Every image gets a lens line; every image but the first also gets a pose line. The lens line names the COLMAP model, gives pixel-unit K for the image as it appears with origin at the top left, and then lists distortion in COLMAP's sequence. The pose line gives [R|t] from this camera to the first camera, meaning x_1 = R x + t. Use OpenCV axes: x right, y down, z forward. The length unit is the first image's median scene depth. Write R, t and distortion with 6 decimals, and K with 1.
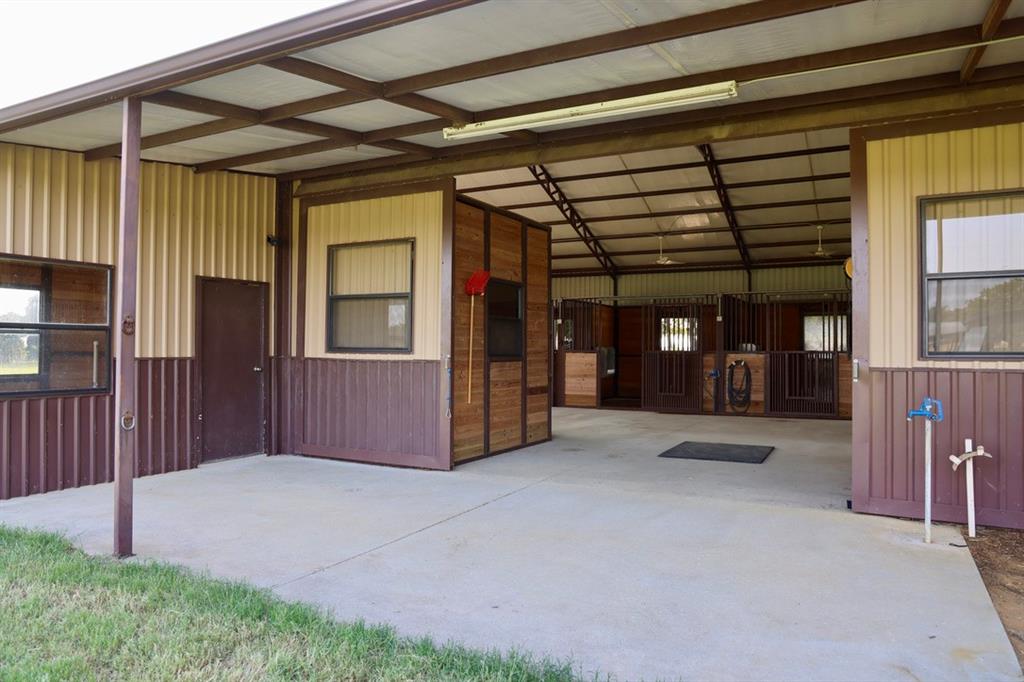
lens RADIAL K [[689.7, 0, 512.0], [0, 689.7, 341.0], [0, 0, 1]] dist [-0.103280, 0.067091]
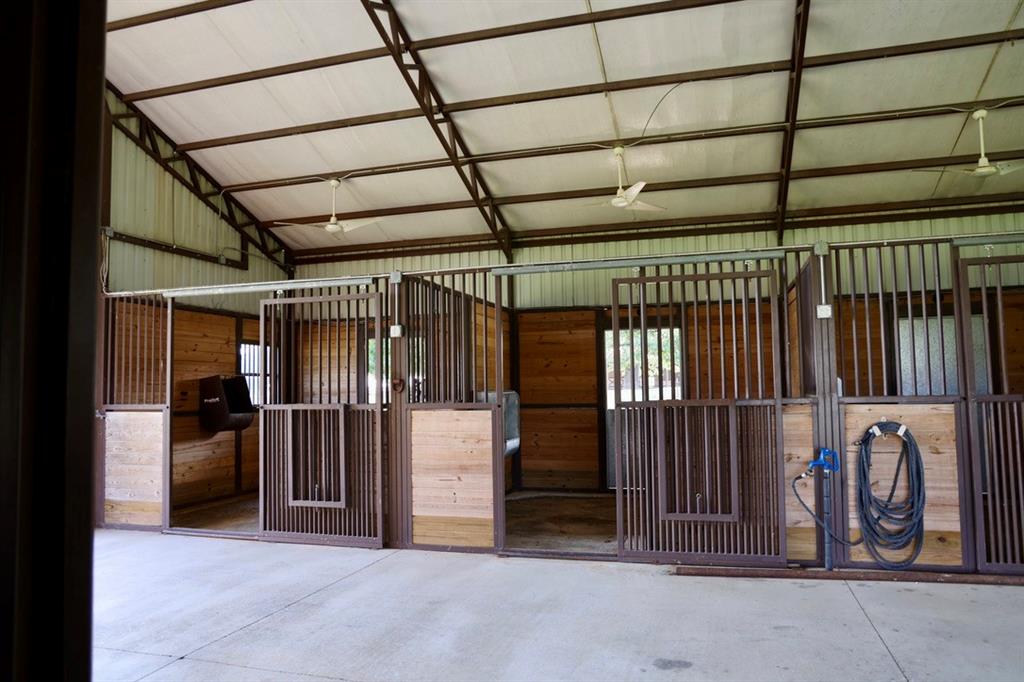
lens RADIAL K [[689.7, 0, 512.0], [0, 689.7, 341.0], [0, 0, 1]] dist [-0.103280, 0.067091]
pose [[0.977614, -0.009080, 0.210213, 0.059030], [0.020697, 0.998373, -0.053128, -0.000188], [-0.209388, 0.056290, 0.976211, 0.685930]]
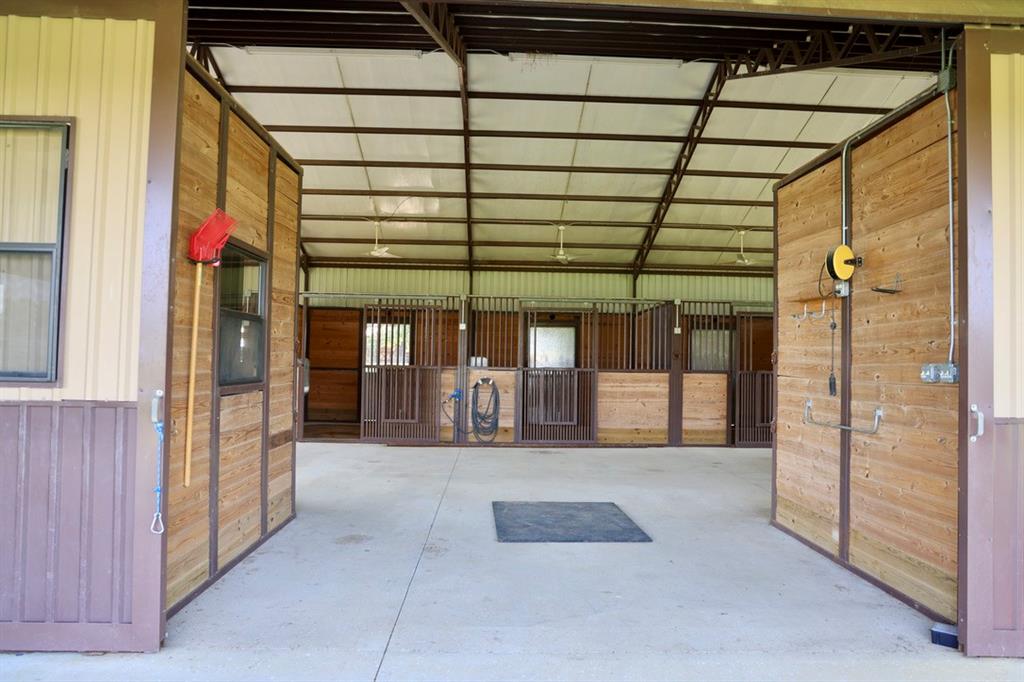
lens RADIAL K [[689.7, 0, 512.0], [0, 689.7, 341.0], [0, 0, 1]] dist [-0.103280, 0.067091]
pose [[0.860505, 0.025069, 0.508825, -0.062189], [-0.020405, 0.999683, -0.014744, -0.004889], [-0.509034, 0.002305, 0.860744, 0.271885]]
